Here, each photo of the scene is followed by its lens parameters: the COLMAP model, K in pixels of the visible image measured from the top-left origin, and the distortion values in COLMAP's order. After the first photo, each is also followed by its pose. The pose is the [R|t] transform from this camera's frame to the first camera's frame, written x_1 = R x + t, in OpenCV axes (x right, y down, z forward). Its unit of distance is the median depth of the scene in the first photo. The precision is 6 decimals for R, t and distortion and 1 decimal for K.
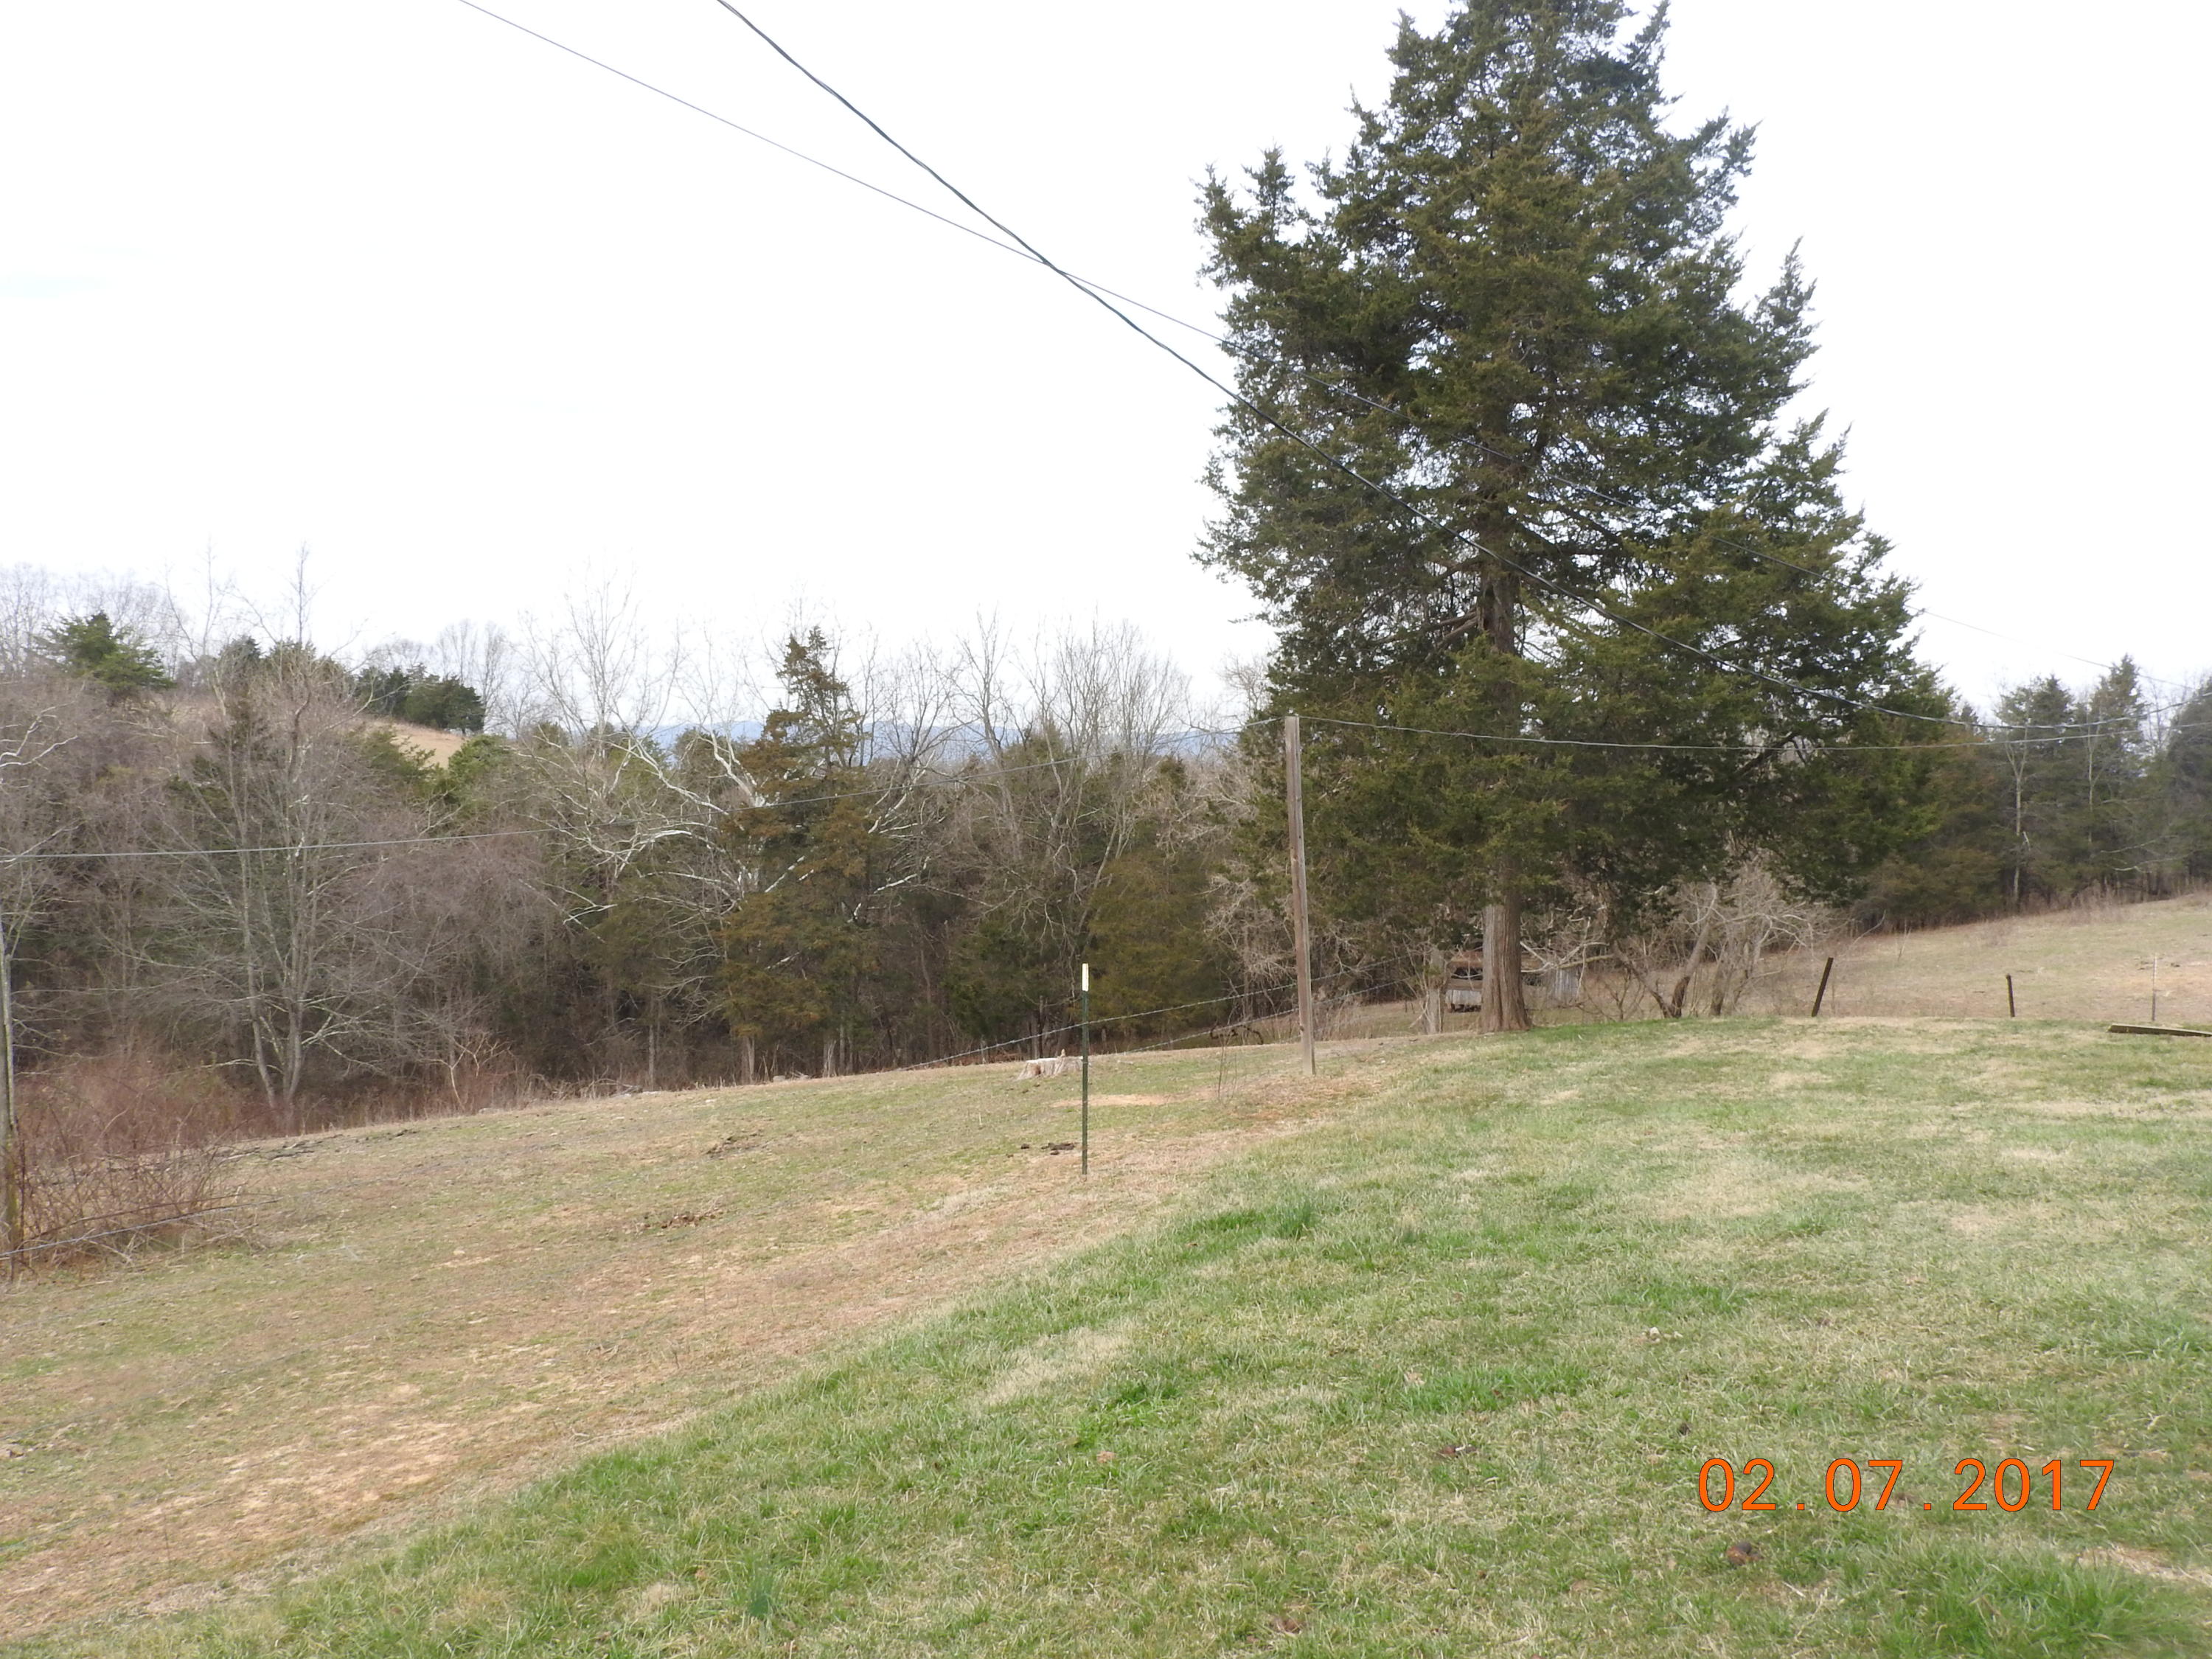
lens RADIAL K [[2107.0, 0, 1112.8], [0, 2107.0, 826.1], [0, 0, 1]] dist [-0.014901, 0.000000]
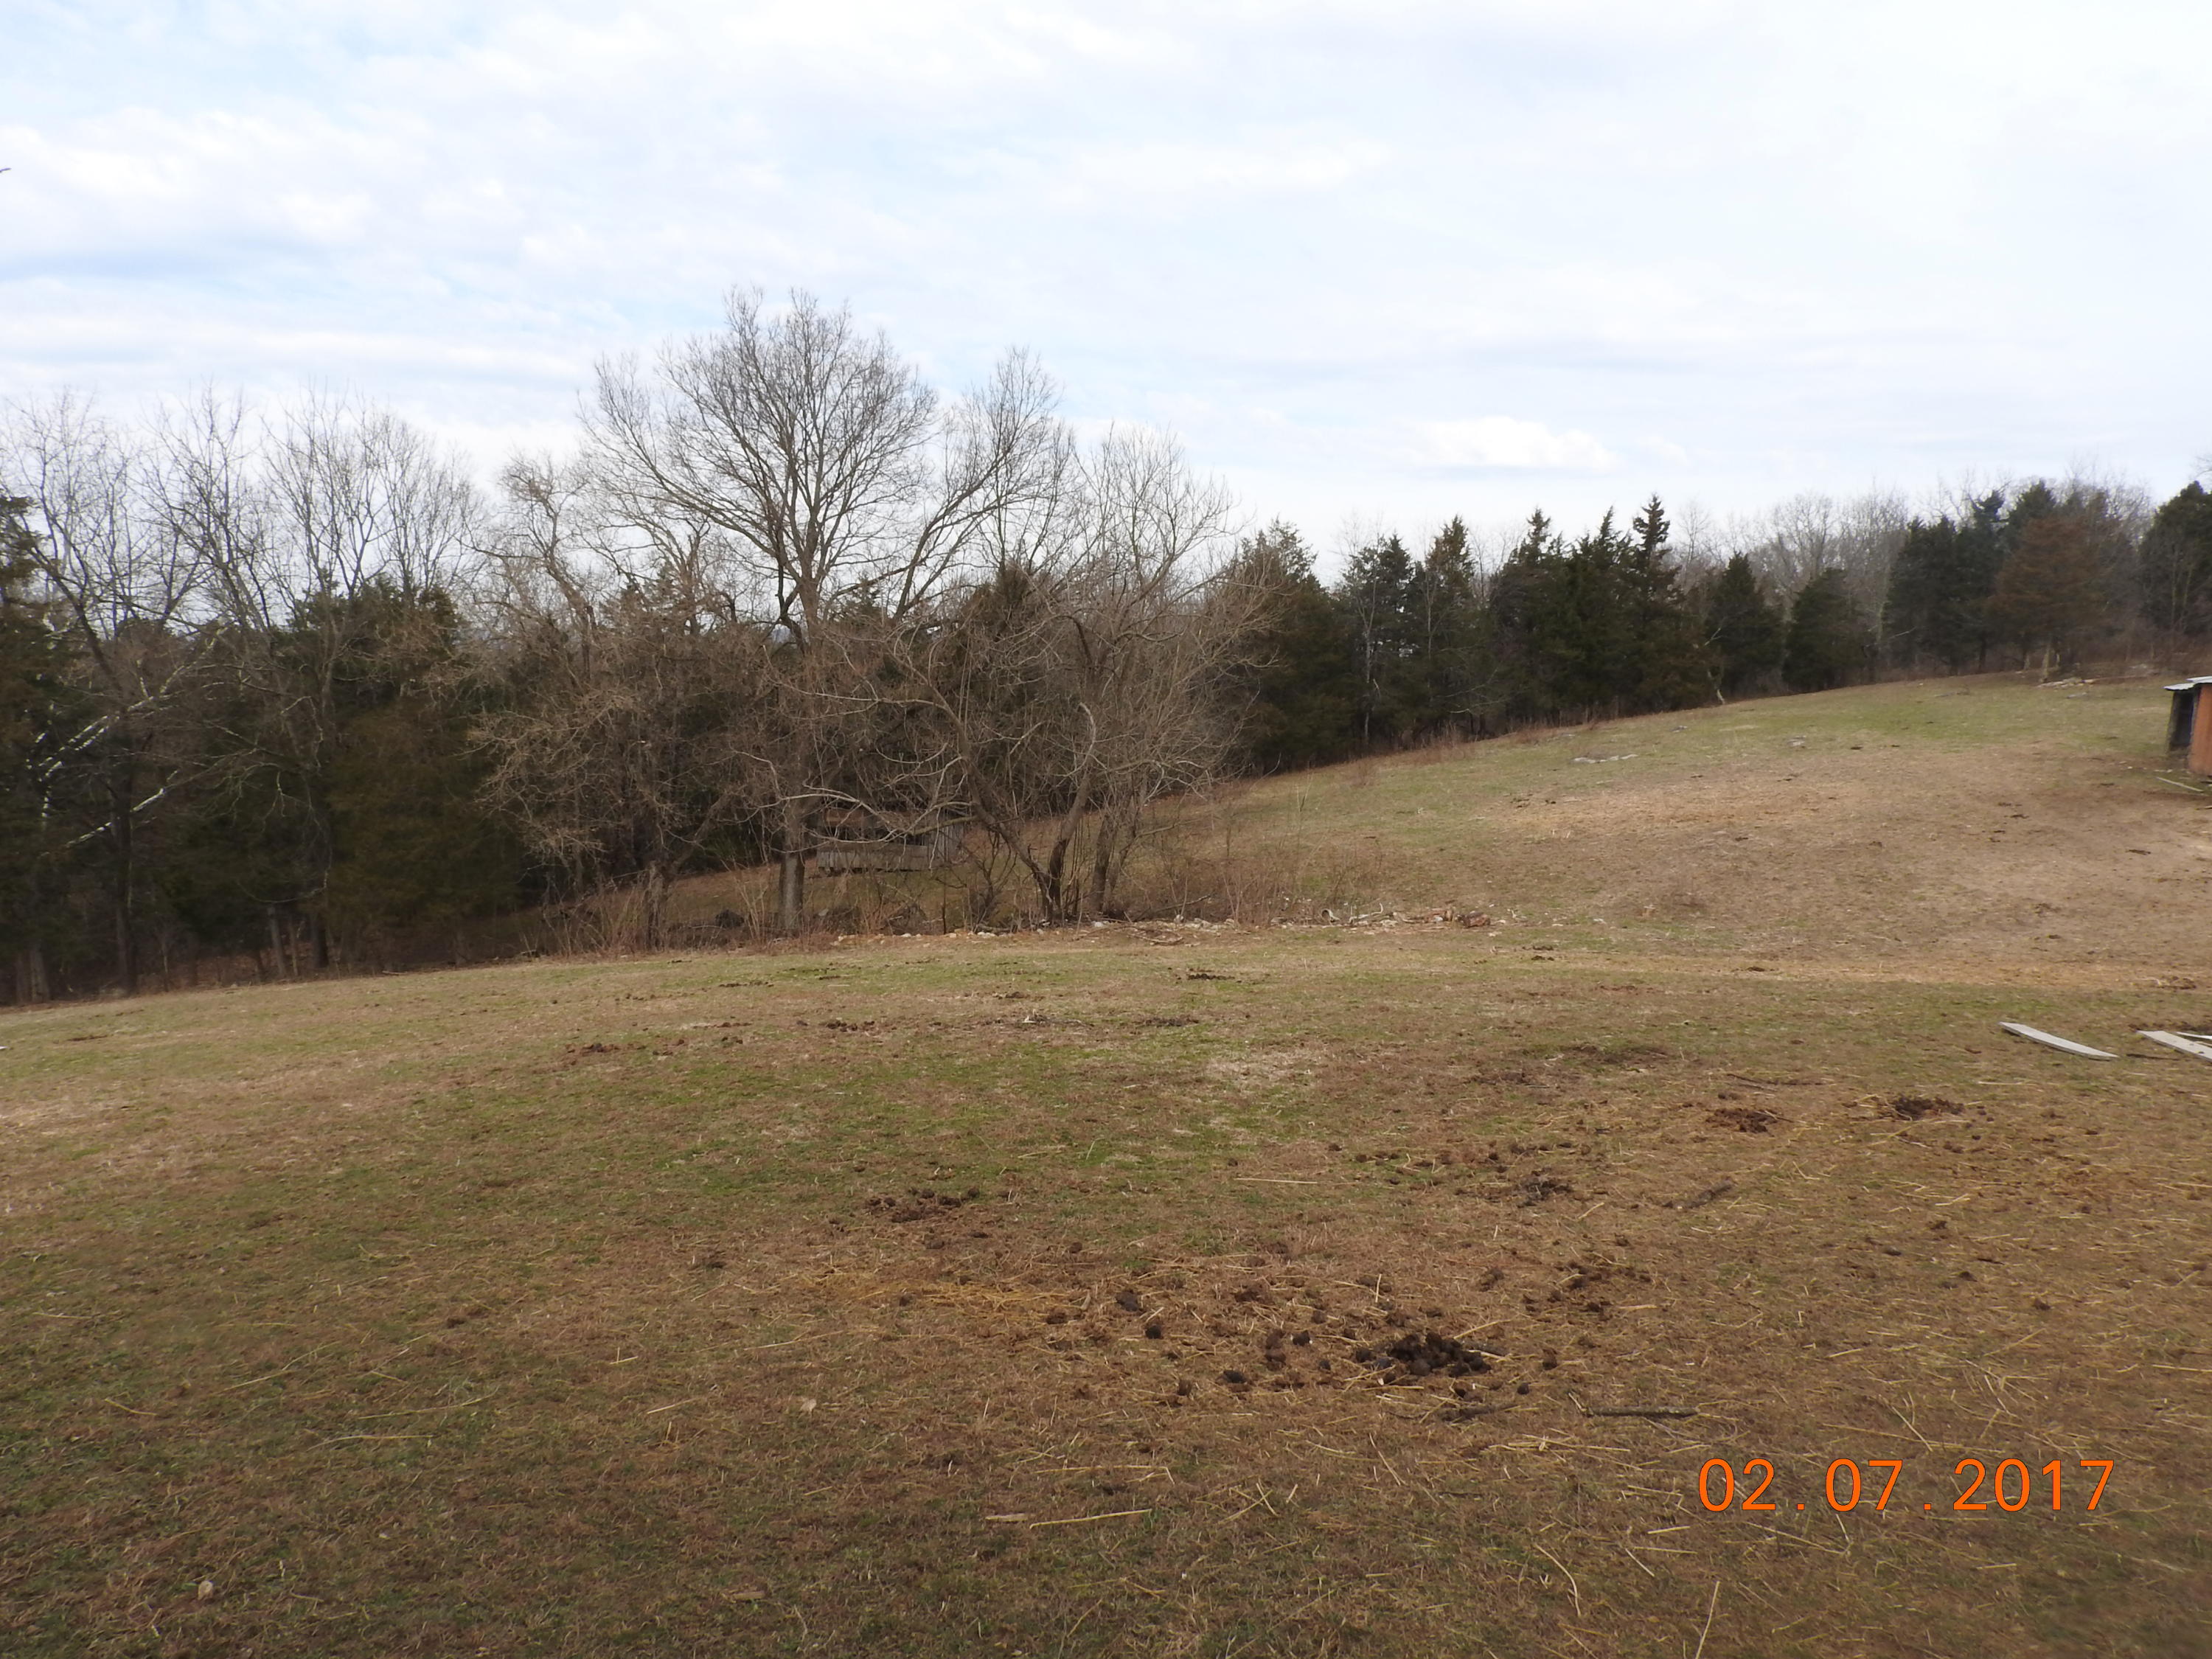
lens RADIAL K [[1579.7, 0, 1101.6], [0, 1579.7, 822.0], [0, 0, 1]] dist [0.005539, -0.003692]
pose [[0.961325, -0.038137, 0.272763, 0.073725], [0.017702, 0.996875, 0.076992, 0.010882], [-0.274847, -0.069186, 0.958996, 0.251530]]
